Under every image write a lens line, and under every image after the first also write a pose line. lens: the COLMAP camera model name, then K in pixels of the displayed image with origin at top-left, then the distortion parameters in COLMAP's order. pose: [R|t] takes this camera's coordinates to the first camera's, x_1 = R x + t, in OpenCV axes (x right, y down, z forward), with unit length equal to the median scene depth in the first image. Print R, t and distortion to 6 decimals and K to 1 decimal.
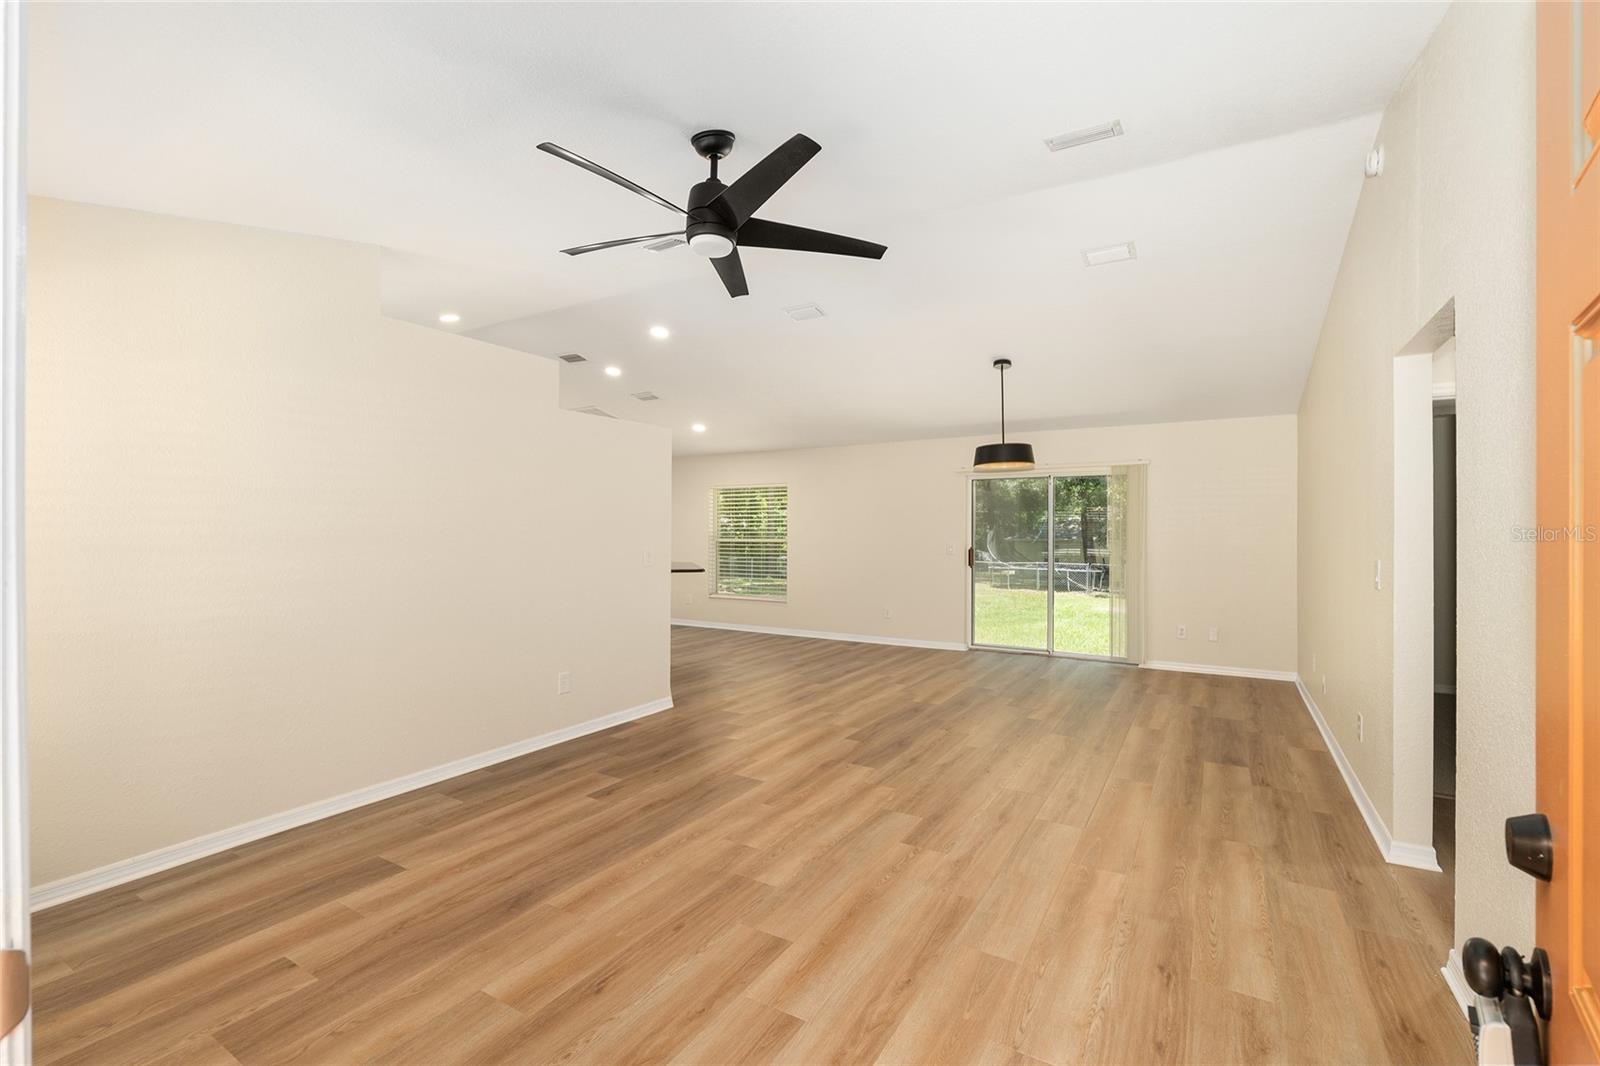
lens RADIAL K [[692.1, 0, 800.0], [0, 692.1, 533.0], [0, 0, 1]] dist [-0.003298, -0.000346]
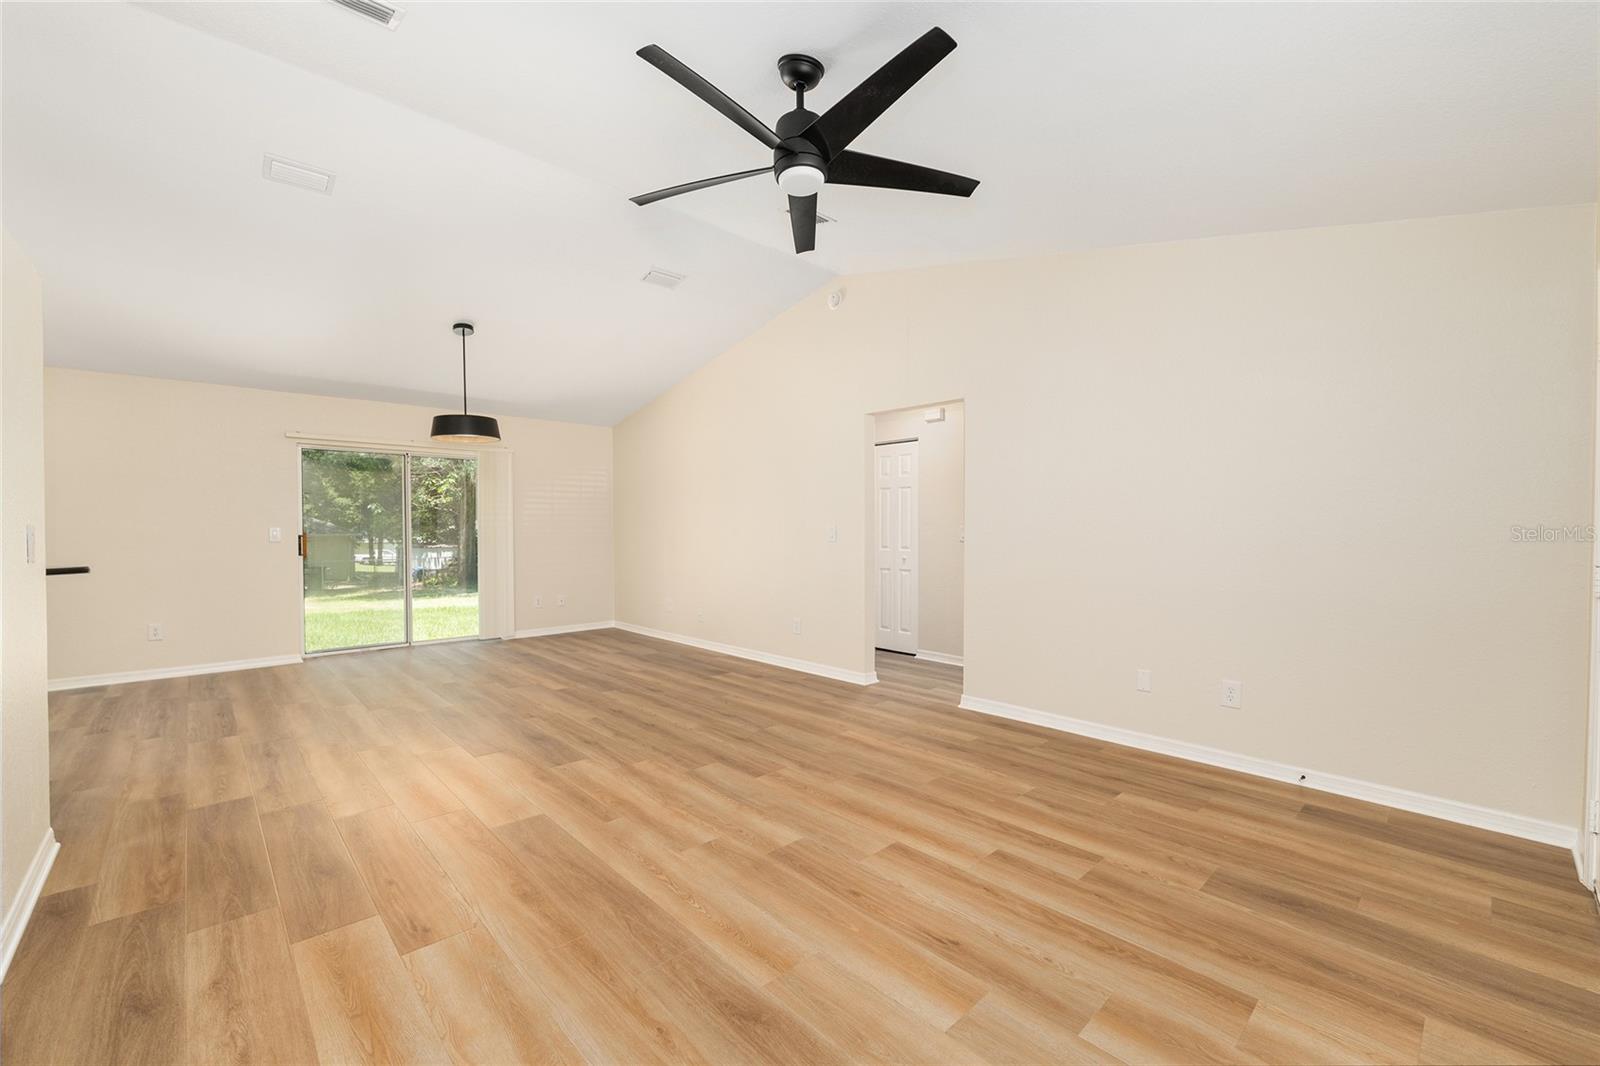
lens RADIAL K [[654.1, 0, 793.8], [0, 654.1, 534.1], [0, 0, 1]] dist [-0.010030, -0.000102]
pose [[0.279151, -0.011594, 0.960177, -0.727140], [0.003759, 0.999933, 0.010981, 0.038849], [-0.960240, 0.000544, 0.279176, 0.561407]]
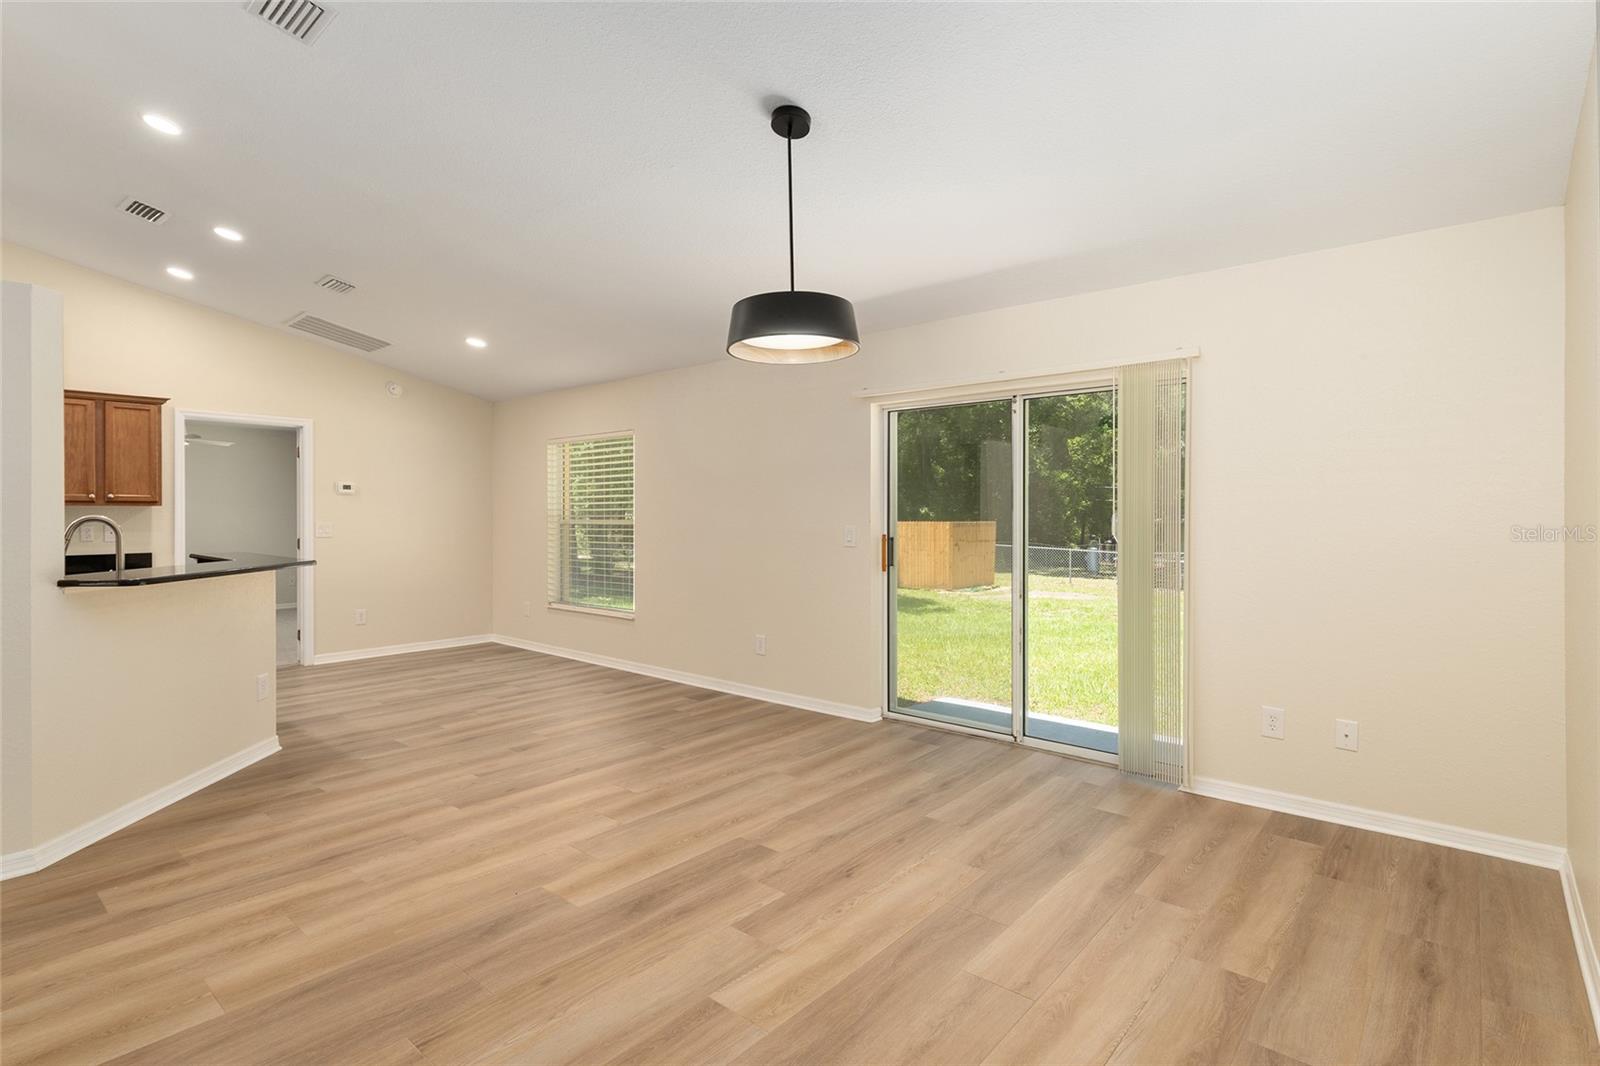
lens RADIAL K [[768.8, 0, 800.0], [0, 768.8, 533.0], [0, 0, 1]] dist [0.002034, 0.000207]
pose [[0.985804, 0.001333, -0.167893, 0.640393], [0.002002, 0.999804, 0.019694, 0.016204], [0.167887, -0.019751, 0.985608, 0.876704]]
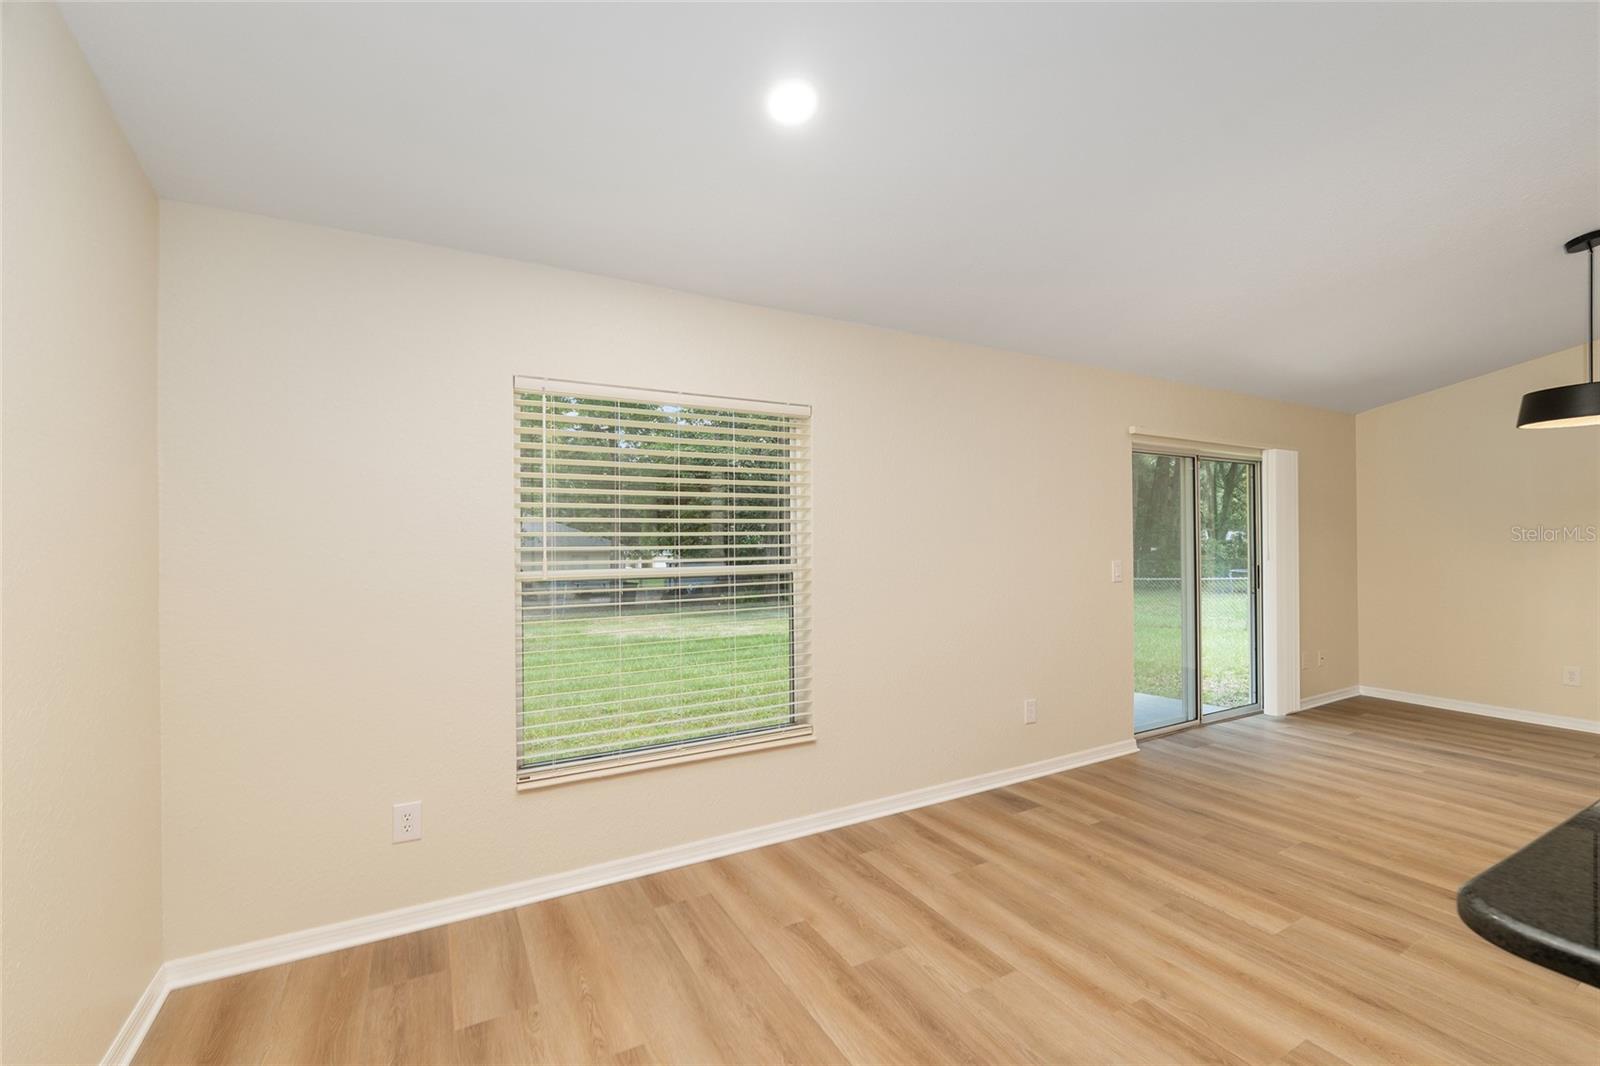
lens RADIAL K [[659.4, 0, 786.4], [0, 659.4, 541.6], [0, 0, 1]] dist [-0.011203, -0.000170]
pose [[0.516455, -0.005903, 0.856294, -0.858796], [0.007262, 0.999970, 0.002513, -0.013004], [-0.856283, 0.004920, 0.516483, 2.187757]]
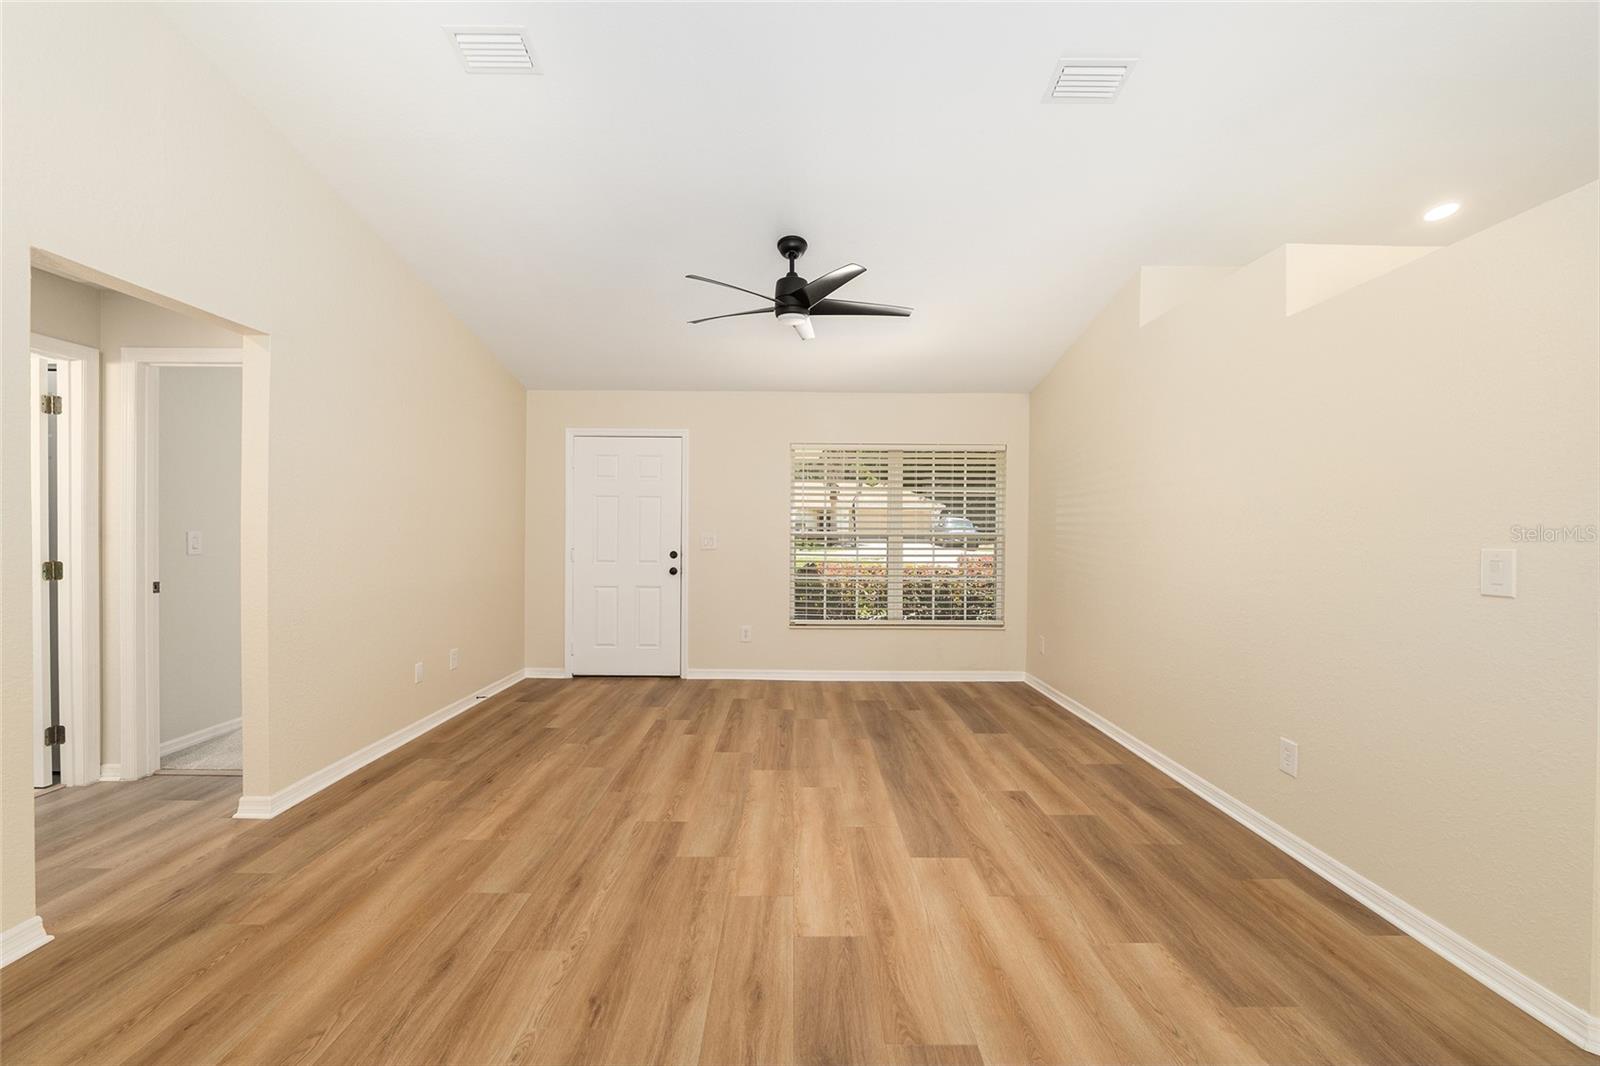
lens RADIAL K [[654.1, 0, 793.8], [0, 654.1, 534.1], [0, 0, 1]] dist [-0.010030, -0.000102]
pose [[-0.856483, -0.005652, -0.516144, 0.430988], [-0.011011, 0.999913, 0.007322, 0.024649], [0.516058, 0.011954, -0.856470, 1.622125]]
